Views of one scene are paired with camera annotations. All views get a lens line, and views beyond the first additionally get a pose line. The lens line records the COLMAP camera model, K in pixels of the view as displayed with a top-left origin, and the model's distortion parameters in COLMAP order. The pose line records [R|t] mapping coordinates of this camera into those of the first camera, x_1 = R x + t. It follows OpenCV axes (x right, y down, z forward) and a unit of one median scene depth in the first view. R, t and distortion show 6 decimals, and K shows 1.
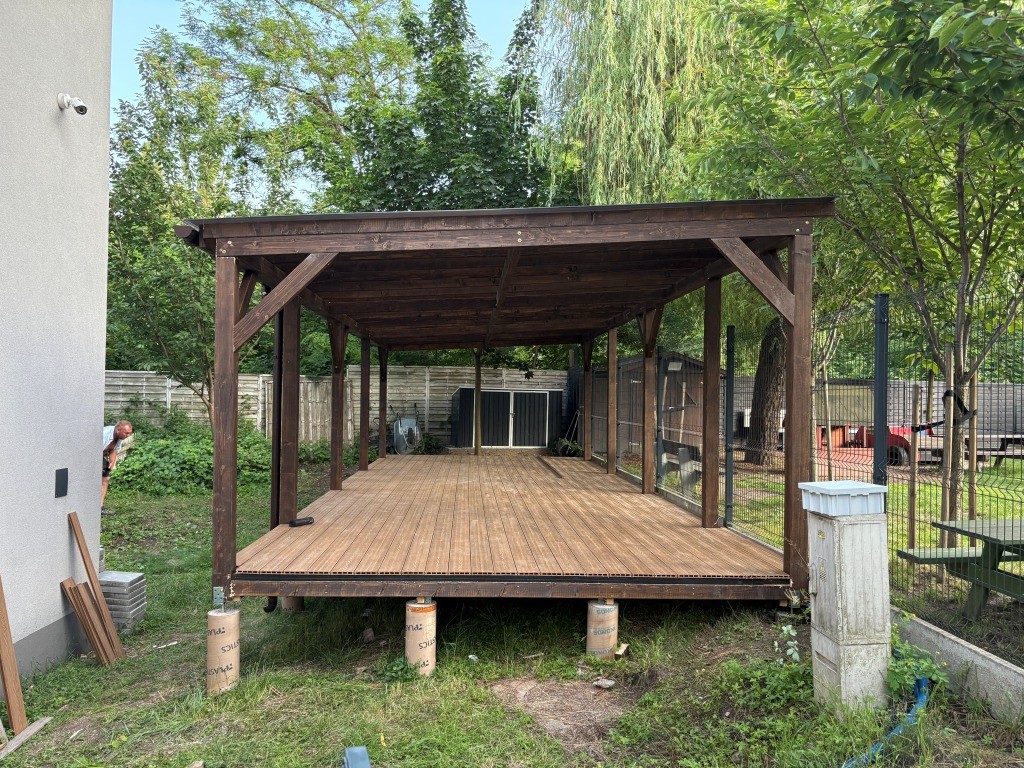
lens RADIAL K [[779.3, 0, 523.3], [0, 779.3, 379.3], [0, 0, 1]] dist [0.044536, -0.043404]
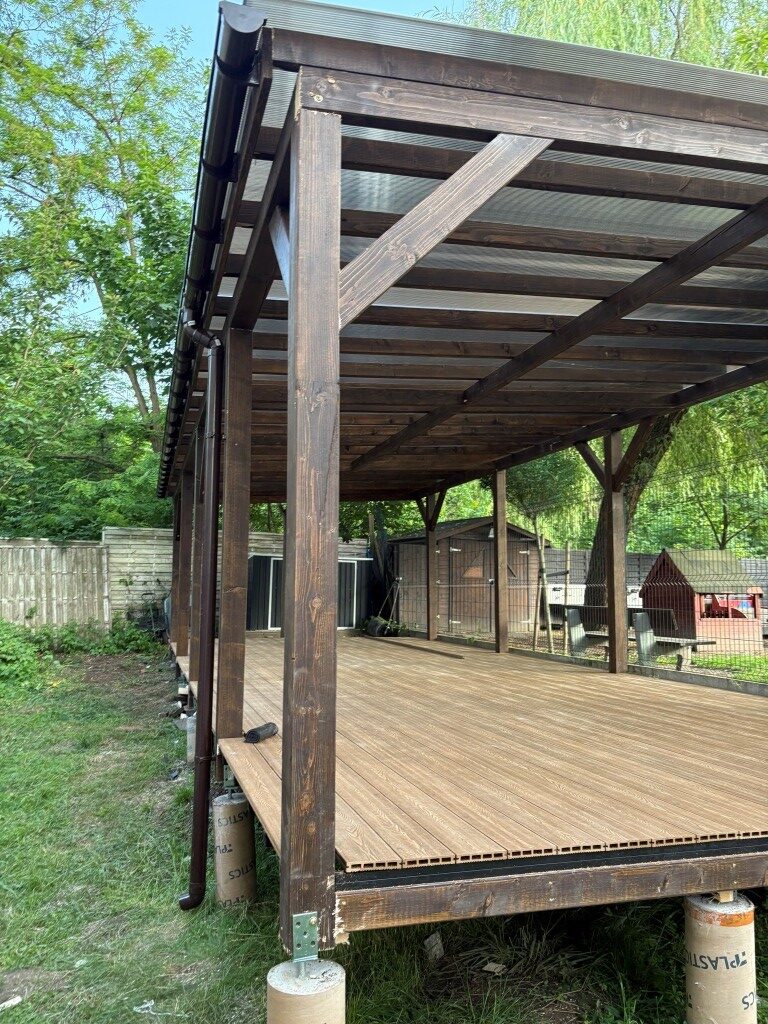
lens RADIAL K [[779.3, 0, 387.2], [0, 779.3, 510.9], [0, 0, 1]] dist [0.044536, -0.043404]
pose [[0.973637, 0.017023, 0.227466, -0.140356], [0.000871, 0.996927, -0.078337, 0.030567], [-0.228100, 0.076470, 0.970630, 0.188726]]
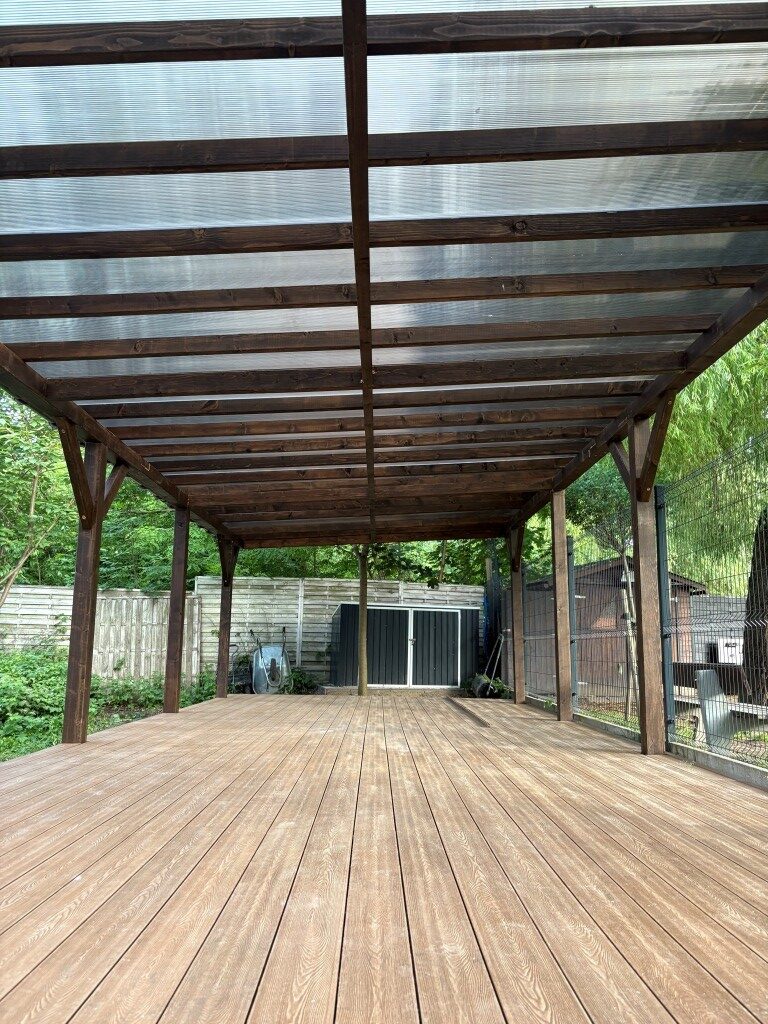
lens RADIAL K [[779.3, 0, 386.6], [0, 779.3, 504.3], [0, 0, 1]] dist [0.044536, -0.043404]
pose [[0.998332, -0.011236, -0.056627, 0.006143], [0.002056, 0.987176, -0.159625, 0.038516], [0.057694, 0.159242, 0.985552, 0.267694]]
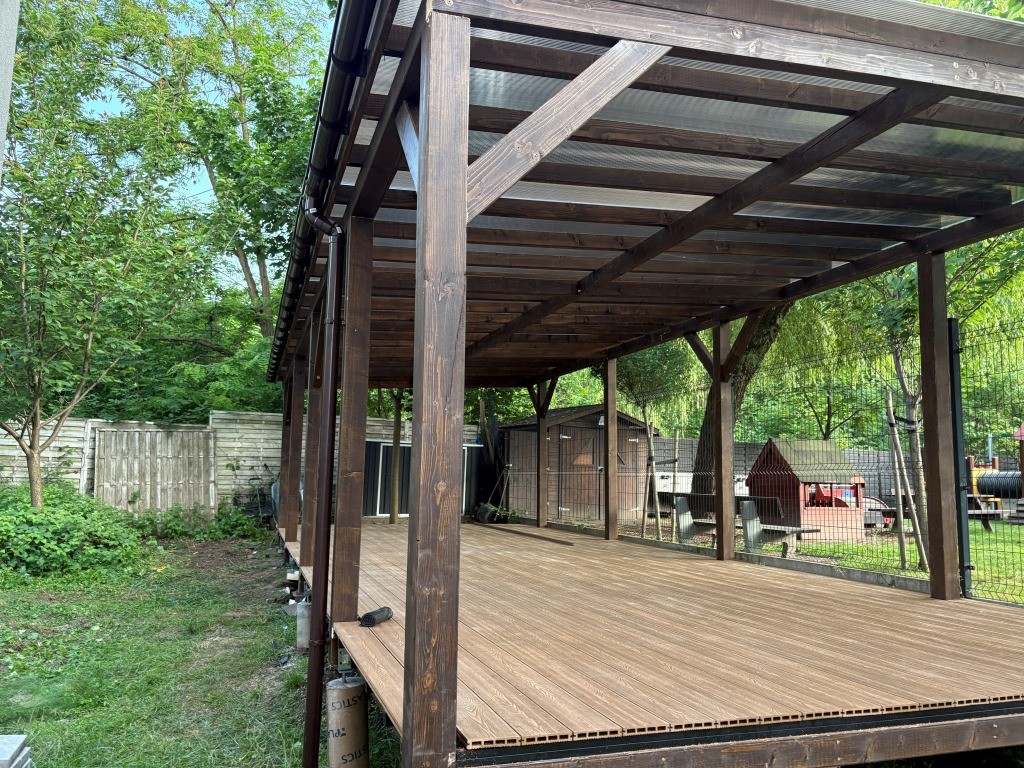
lens RADIAL K [[779.3, 0, 527.4], [0, 779.3, 383.0], [0, 0, 1]] dist [0.044536, -0.043404]
pose [[0.963365, 0.033809, 0.266055, -0.144033], [-0.007948, 0.995186, -0.097684, 0.030998], [-0.268077, 0.091991, 0.958996, 0.184622]]
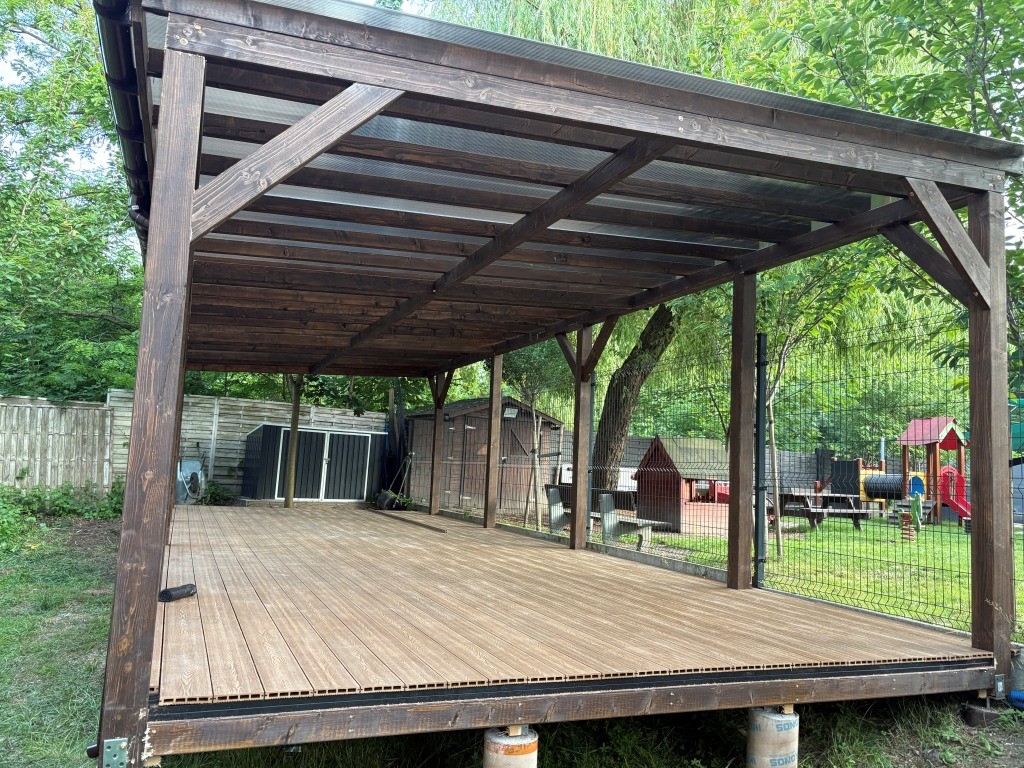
lens RADIAL K [[779.3, 0, 521.3], [0, 779.3, 379.4], [0, 0, 1]] dist [0.044536, -0.043404]
pose [[0.942817, 0.067977, 0.326306, -0.104816], [-0.040831, 0.995164, -0.089338, 0.027978], [-0.330801, 0.070906, 0.941033, 0.150186]]
